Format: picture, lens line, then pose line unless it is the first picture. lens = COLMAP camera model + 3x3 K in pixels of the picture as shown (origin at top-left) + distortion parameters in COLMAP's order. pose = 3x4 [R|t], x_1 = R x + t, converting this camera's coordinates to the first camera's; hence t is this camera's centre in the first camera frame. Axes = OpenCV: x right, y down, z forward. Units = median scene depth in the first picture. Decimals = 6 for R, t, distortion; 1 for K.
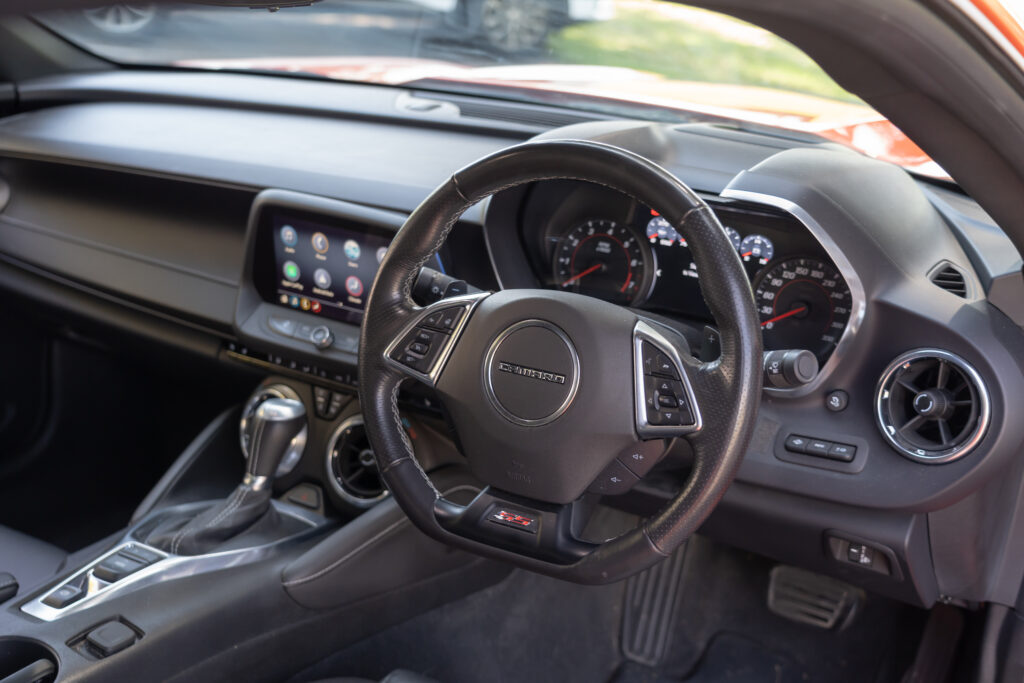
lens RADIAL K [[1596.5, 0, 512.0], [0, 1596.5, 341.5], [0, 0, 1]] dist [0.053932, 0.012576]
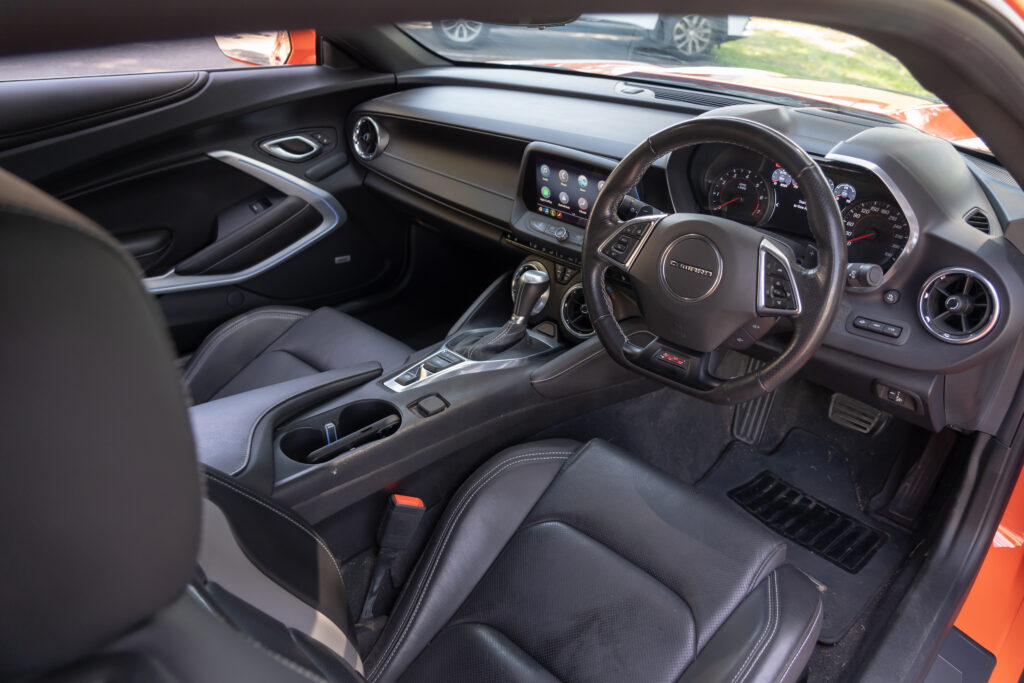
lens RADIAL K [[855.1, 0, 512.0], [0, 855.1, 341.5], [0, 0, 1]] dist [-0.039574, 0.009651]
pose [[0.981805, 0.069201, -0.176833, -0.006284], [-0.042614, 0.987774, 0.149952, -0.024876], [0.185048, -0.139688, 0.972751, 0.126561]]
